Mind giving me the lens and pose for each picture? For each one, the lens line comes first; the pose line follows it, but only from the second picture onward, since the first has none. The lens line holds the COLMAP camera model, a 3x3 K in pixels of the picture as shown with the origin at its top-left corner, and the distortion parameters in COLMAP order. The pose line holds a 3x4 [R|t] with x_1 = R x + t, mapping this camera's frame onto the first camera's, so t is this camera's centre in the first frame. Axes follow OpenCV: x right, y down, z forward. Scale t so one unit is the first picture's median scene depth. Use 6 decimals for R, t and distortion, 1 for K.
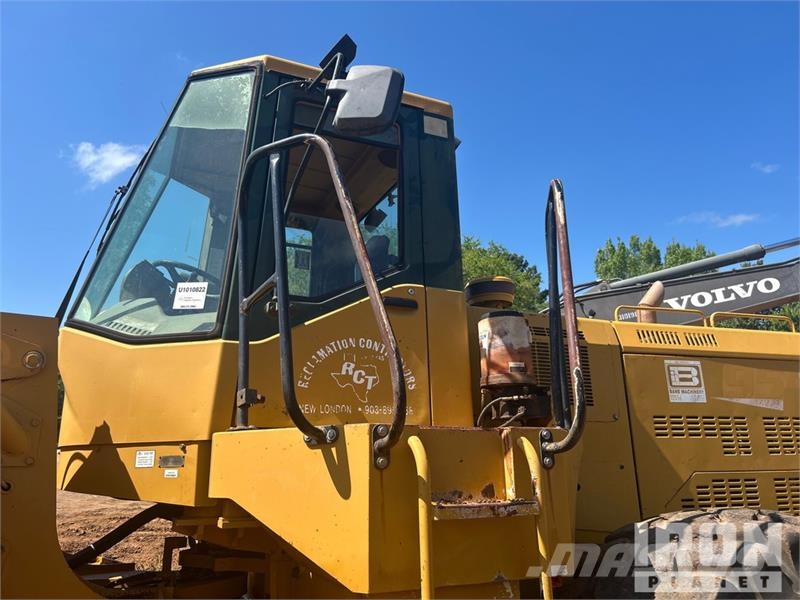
lens RADIAL K [[605.1, 0, 400.0], [0, 605.1, 300.0], [0, 0, 1]] dist [0.058944, -0.074490]
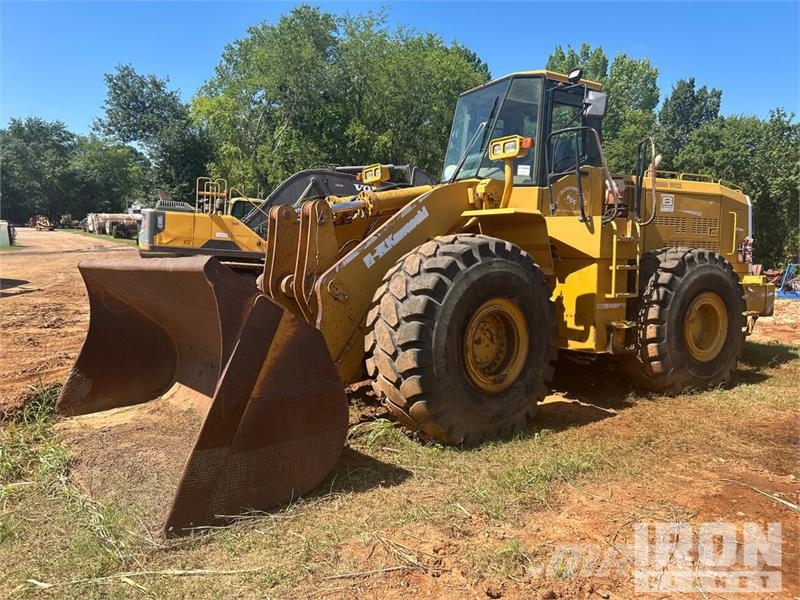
lens RADIAL K [[605.1, 0, 400.0], [0, 605.1, 300.0], [0, 0, 1]] dist [0.058944, -0.074490]
pose [[0.991298, 0.019615, 0.130167, -1.137610], [-0.061742, 0.942601, 0.328163, -0.298986], [-0.116259, -0.333344, 0.935610, -1.636494]]
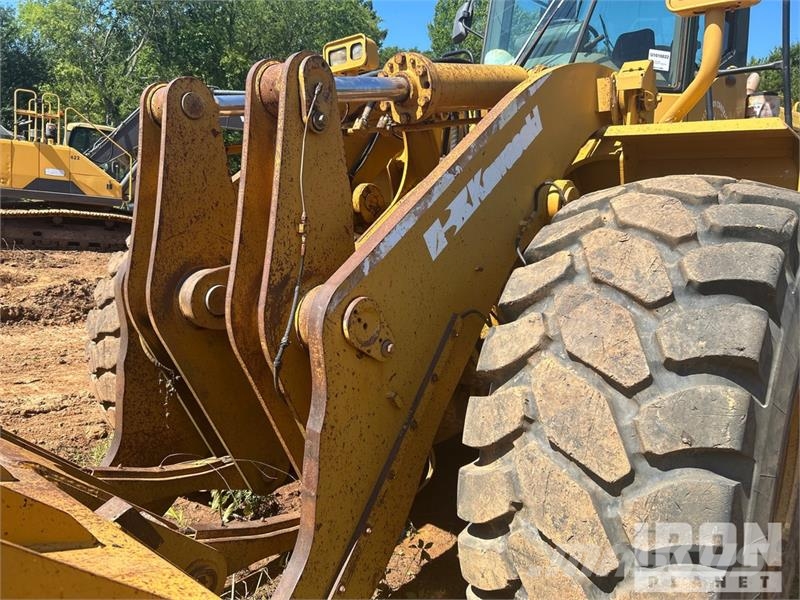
lens RADIAL K [[605.1, 0, 400.0], [0, 605.1, 300.0], [0, 0, 1]] dist [0.058944, -0.074490]
pose [[0.941347, 0.005839, 0.337389, -1.274757], [-0.141751, 0.914195, 0.379677, 0.042443], [-0.306222, -0.405233, 0.861402, -0.329448]]
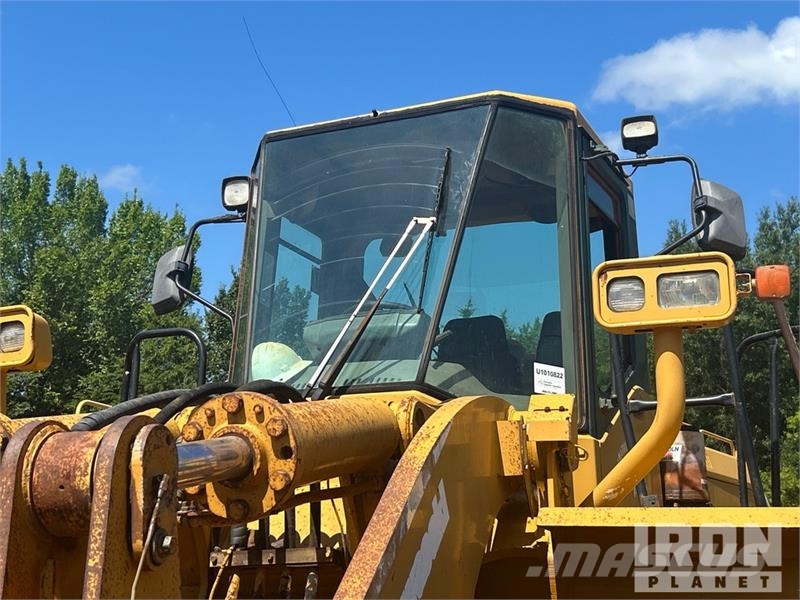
lens RADIAL K [[1232.5, 0, 400.0], [0, 1232.5, 300.0], [0, 0, 1]] dist [0.145340, -0.021589]
pose [[0.755261, 0.181996, 0.629649, -1.495559], [-0.196877, 0.979305, -0.046909, 0.000350], [-0.625156, -0.088535, 0.775462, -0.260030]]
